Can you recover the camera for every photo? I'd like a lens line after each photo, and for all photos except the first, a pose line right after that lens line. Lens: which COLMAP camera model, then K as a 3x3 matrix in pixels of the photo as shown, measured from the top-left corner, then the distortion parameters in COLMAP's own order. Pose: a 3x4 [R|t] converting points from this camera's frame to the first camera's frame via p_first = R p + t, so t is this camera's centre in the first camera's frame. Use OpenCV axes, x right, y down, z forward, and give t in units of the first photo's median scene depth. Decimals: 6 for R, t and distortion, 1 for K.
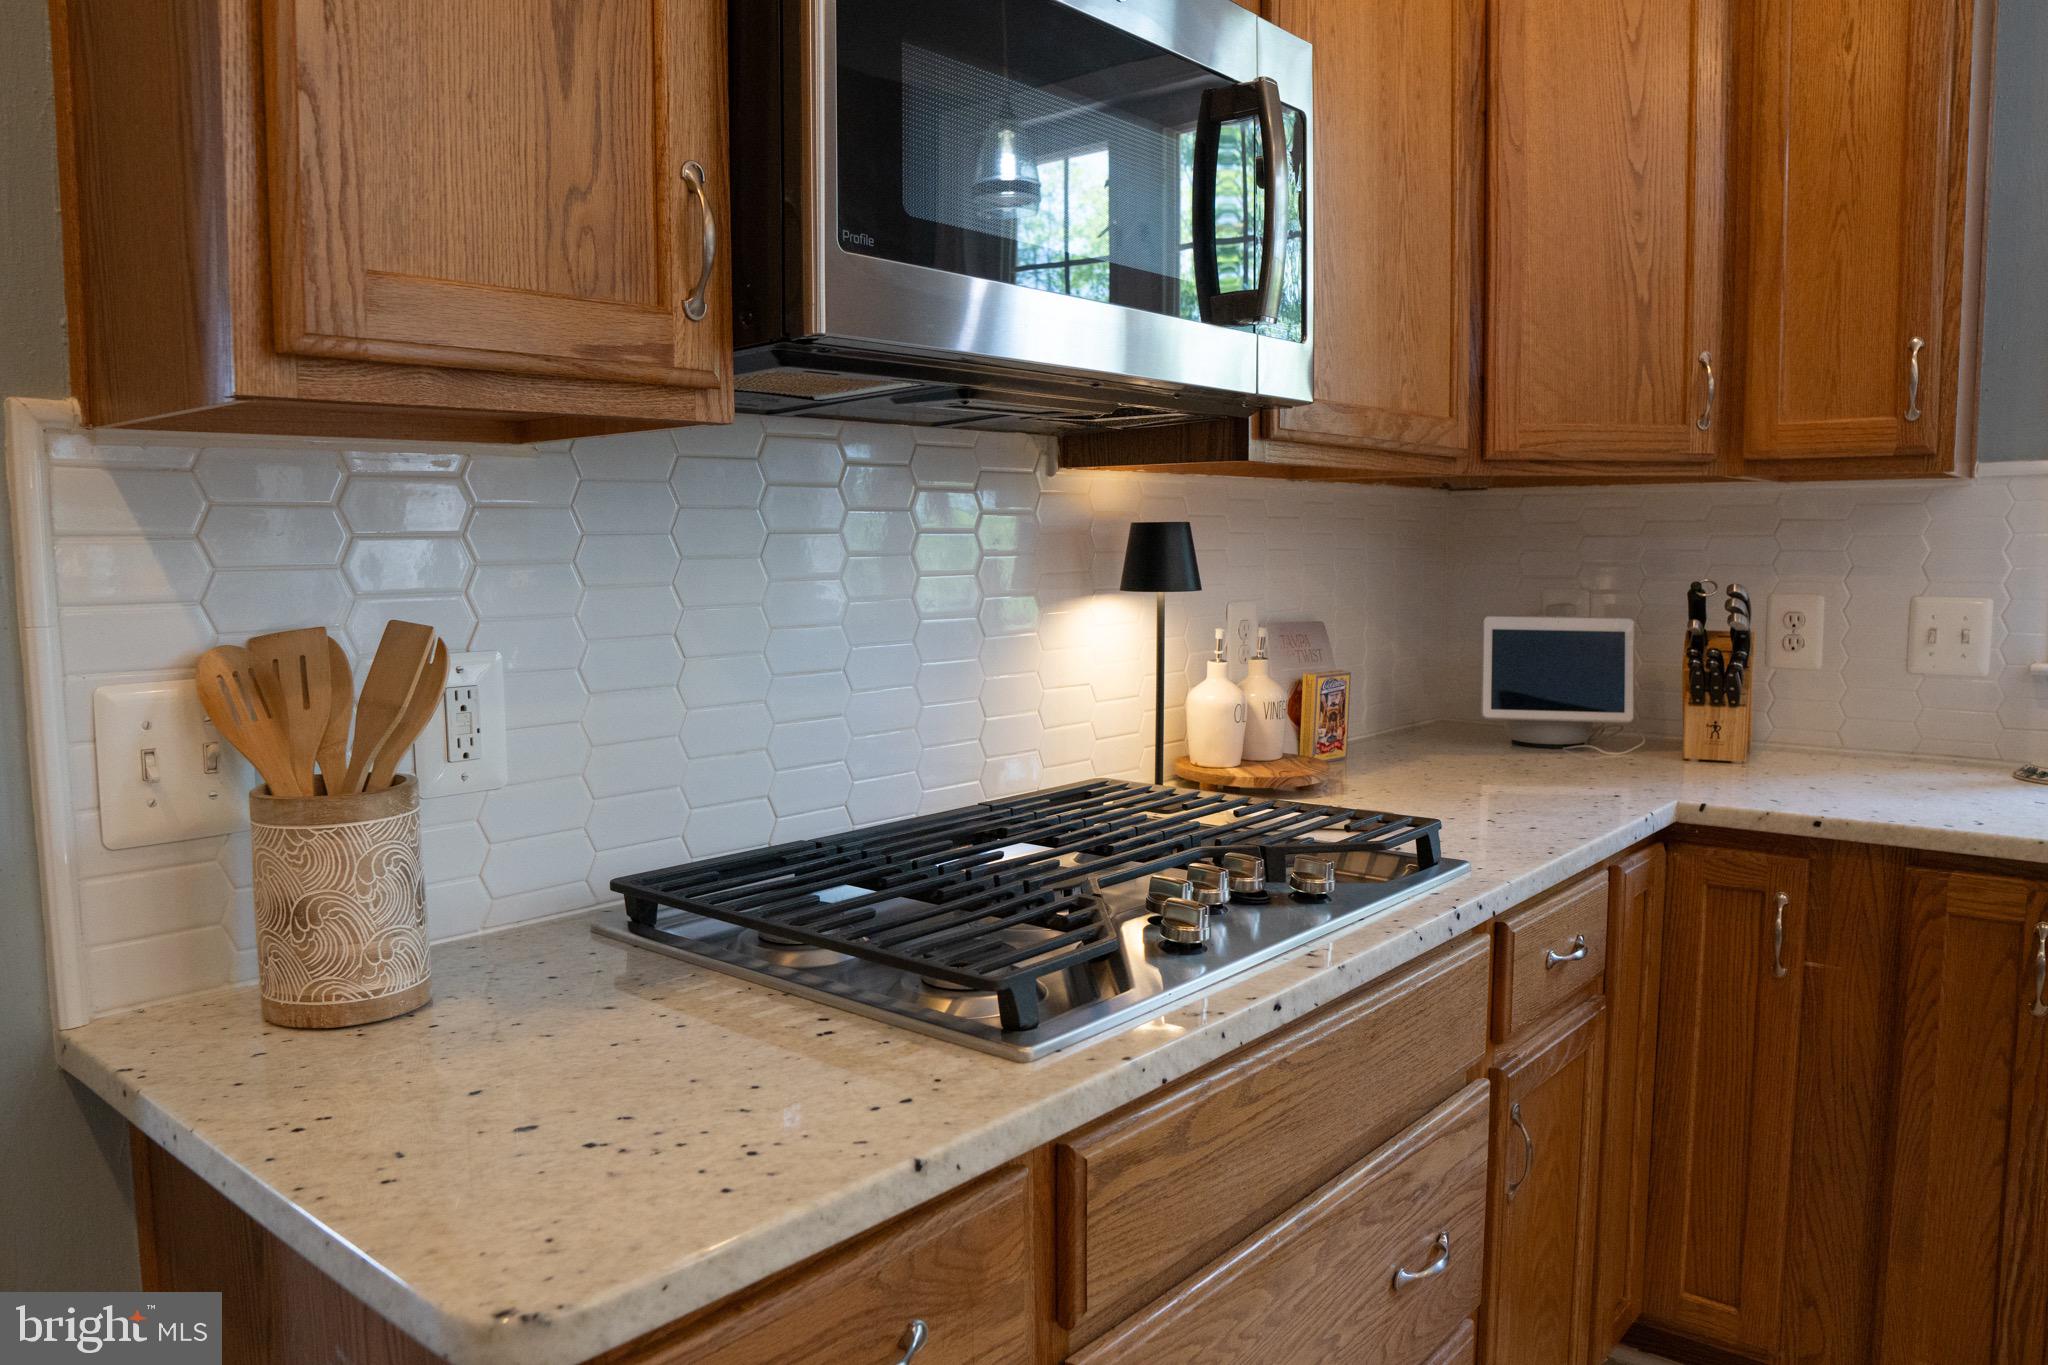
lens RADIAL K [[1458.8, 0, 1013.2], [0, 1458.8, 684.1], [0, 0, 1]] dist [-0.120640, 0.088874]
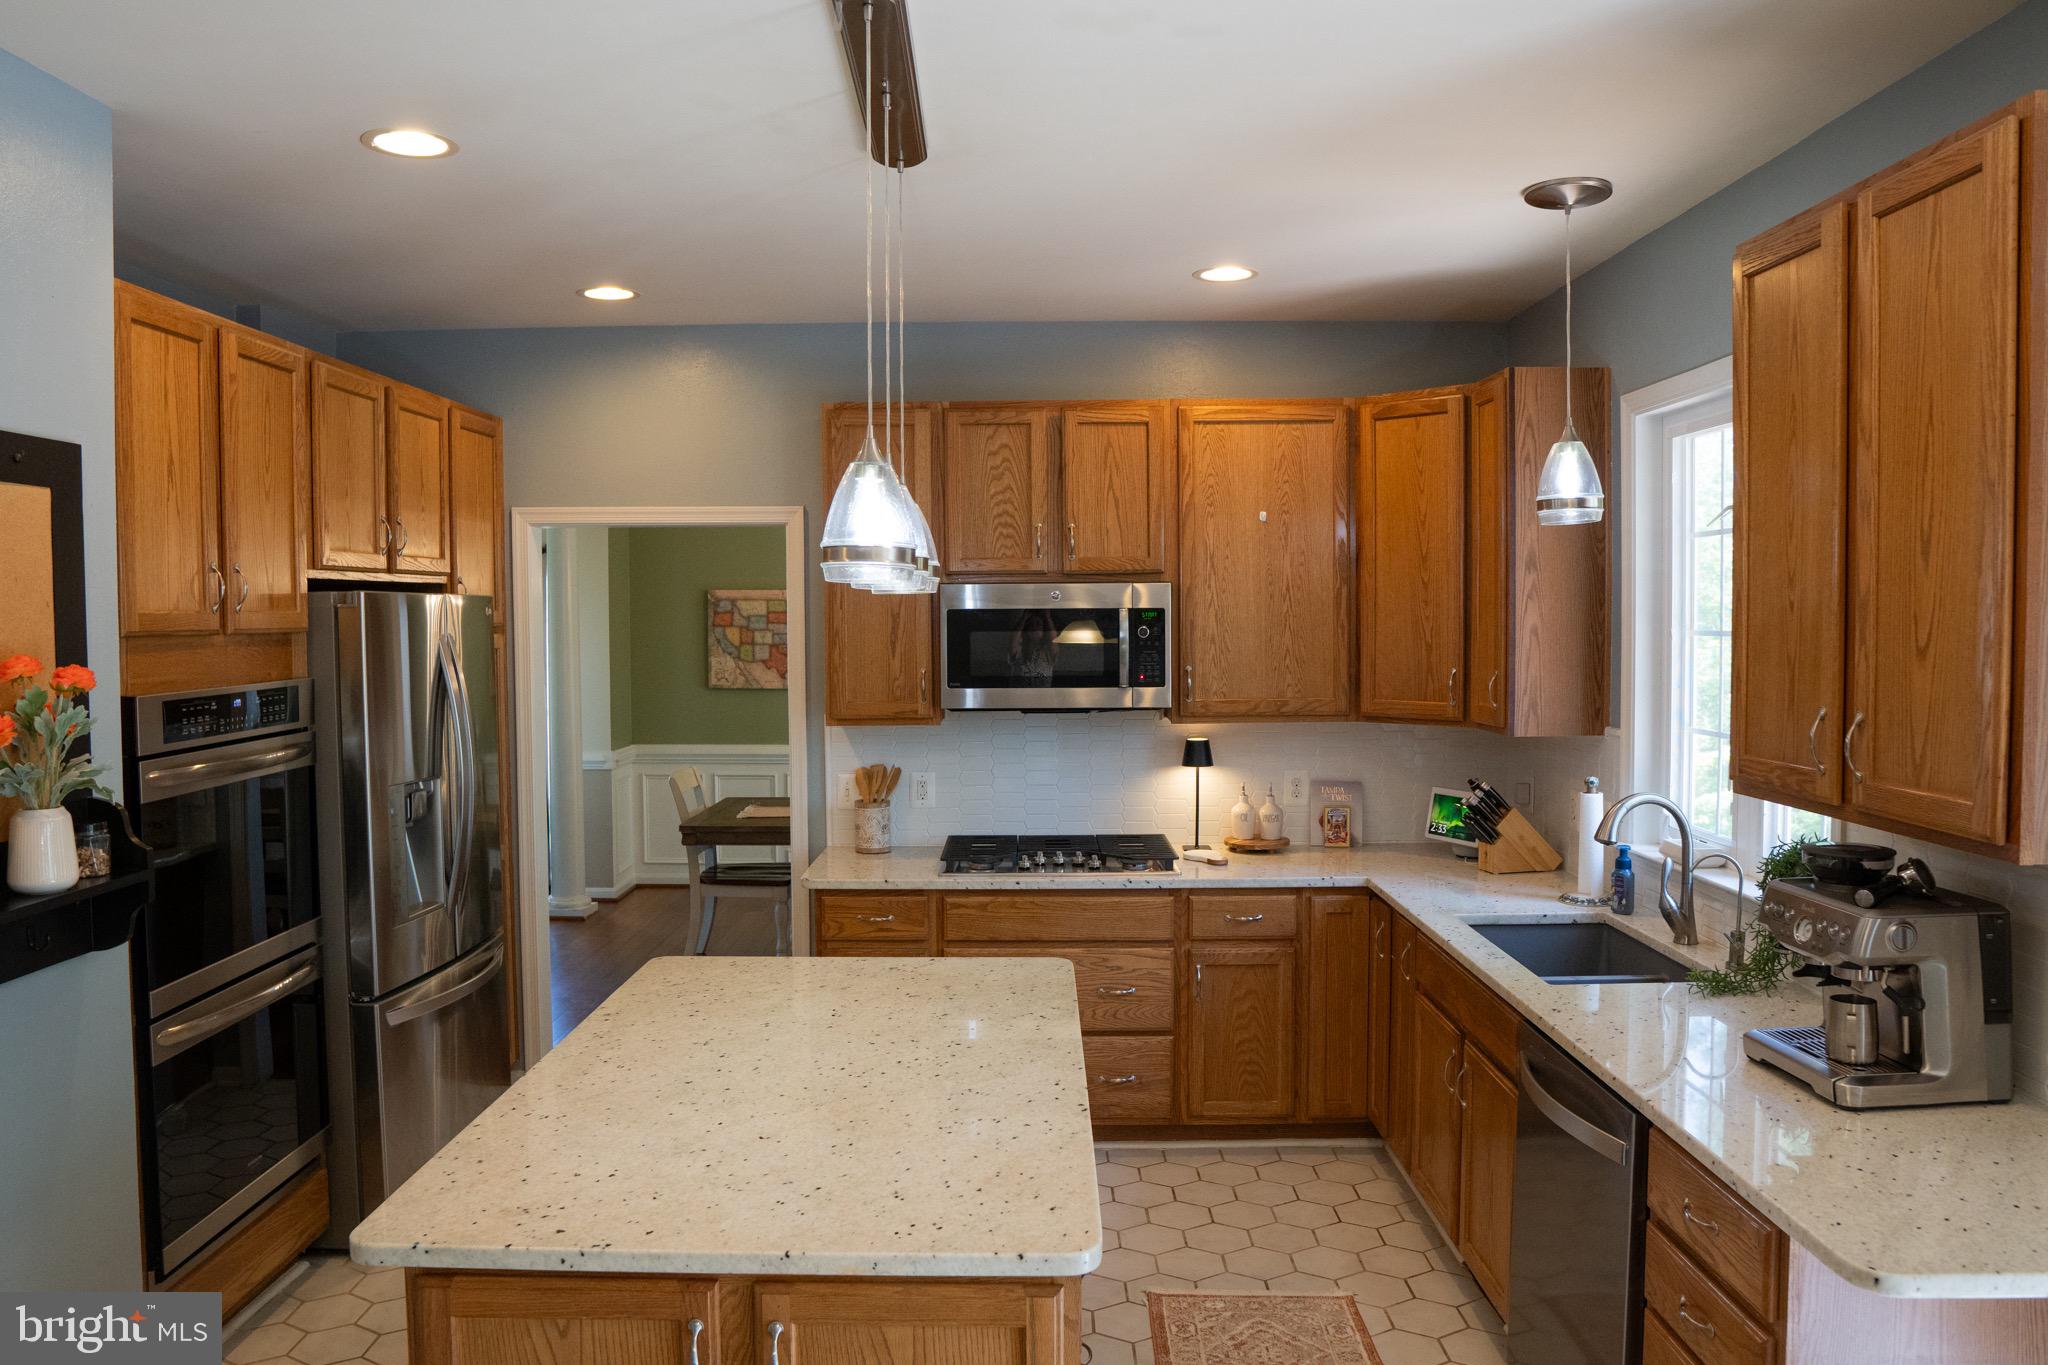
lens RADIAL K [[1449.9, 0, 1015.1], [0, 1449.9, 677.0], [0, 0, 1]] dist [-0.114060, 0.074651]
pose [[0.642615, 0.036814, -0.765305, 2.163106], [-0.072707, 0.997268, -0.013078, -0.191362], [0.762732, 0.064047, 0.643535, -1.063392]]
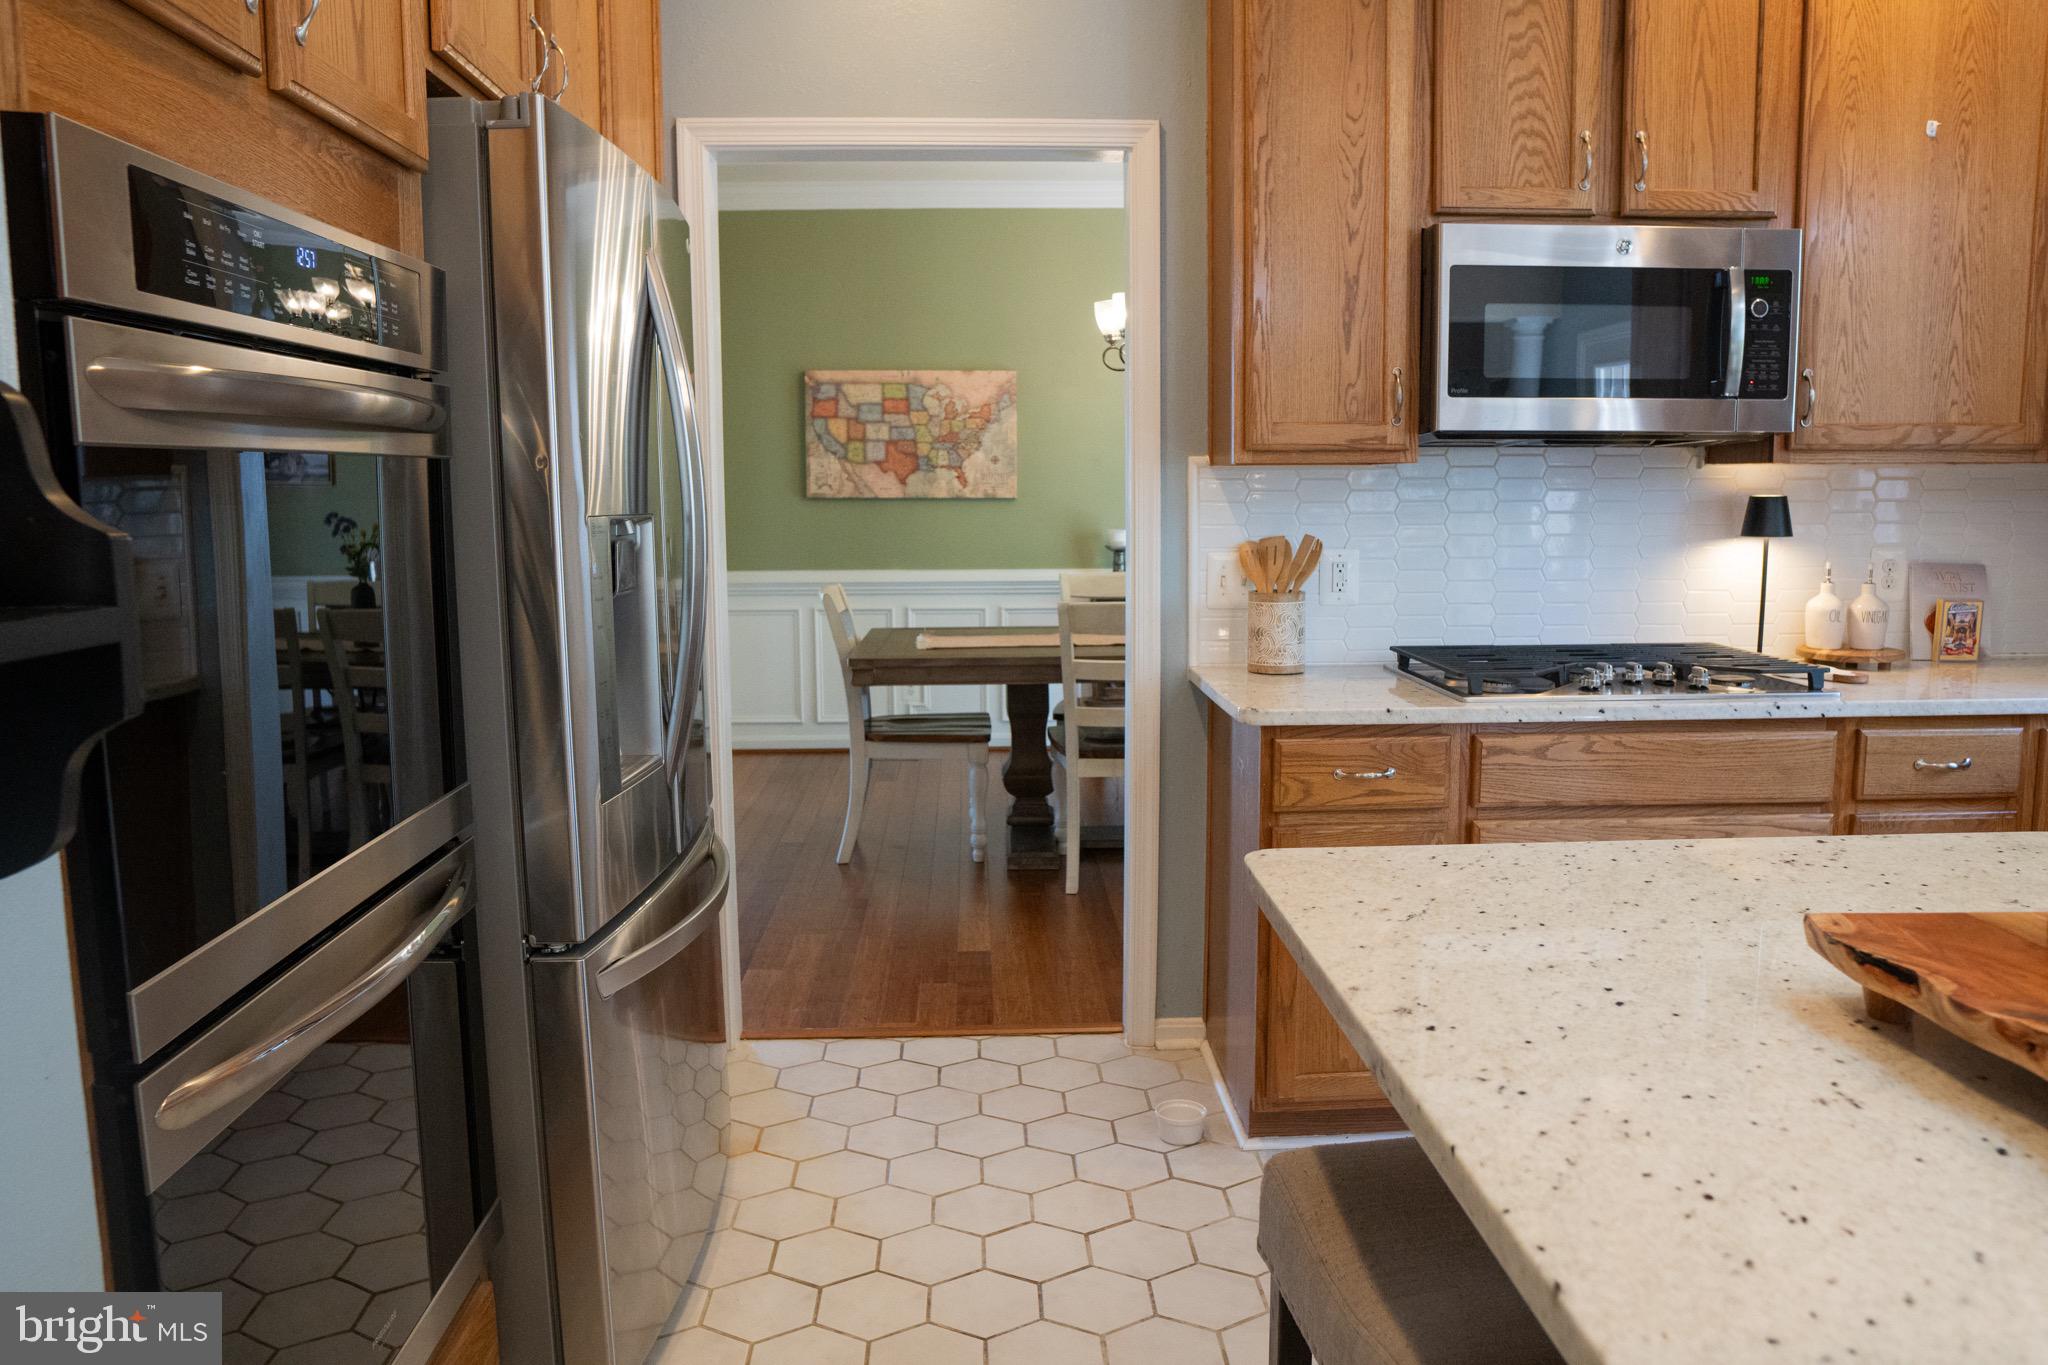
lens RADIAL K [[1449.9, 0, 1015.1], [0, 1449.9, 677.0], [0, 0, 1]] dist [-0.114060, 0.074651]
pose [[0.674737, 0.096251, -0.731755, 0.845029], [-0.067275, 0.995353, 0.068891, 0.050854], [0.734986, 0.002745, 0.678077, -0.869619]]
